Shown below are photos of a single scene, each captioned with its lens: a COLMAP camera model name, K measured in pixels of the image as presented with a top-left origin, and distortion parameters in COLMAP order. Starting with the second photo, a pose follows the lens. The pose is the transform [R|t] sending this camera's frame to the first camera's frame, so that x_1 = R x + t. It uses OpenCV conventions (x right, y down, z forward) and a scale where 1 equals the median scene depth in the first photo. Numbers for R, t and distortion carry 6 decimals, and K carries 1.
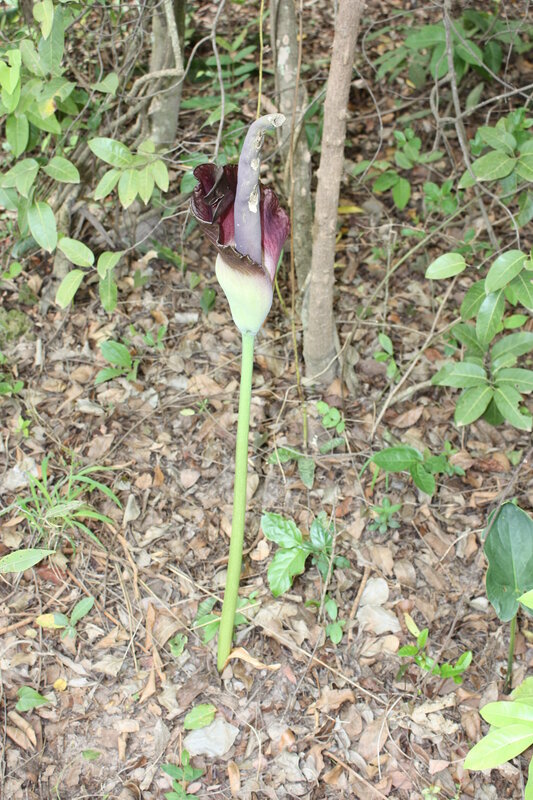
lens RADIAL K [[1131.2, 0, 266.5], [0, 1131.2, 400.0], [0, 0, 1]] dist [-0.011402, -0.038145]
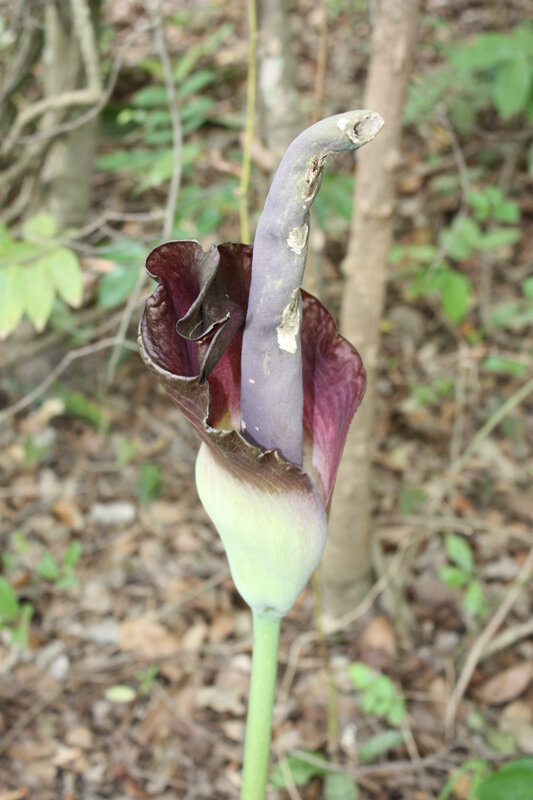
lens RADIAL K [[1492.4, 0, 266.5], [0, 1492.4, 400.0], [0, 0, 1]] dist [0.008753, 0.037226]
pose [[0.998780, -0.027423, 0.041072, -0.023478], [0.031908, 0.993099, -0.112858, -0.045825], [-0.037694, 0.114031, 0.992762, 0.239733]]
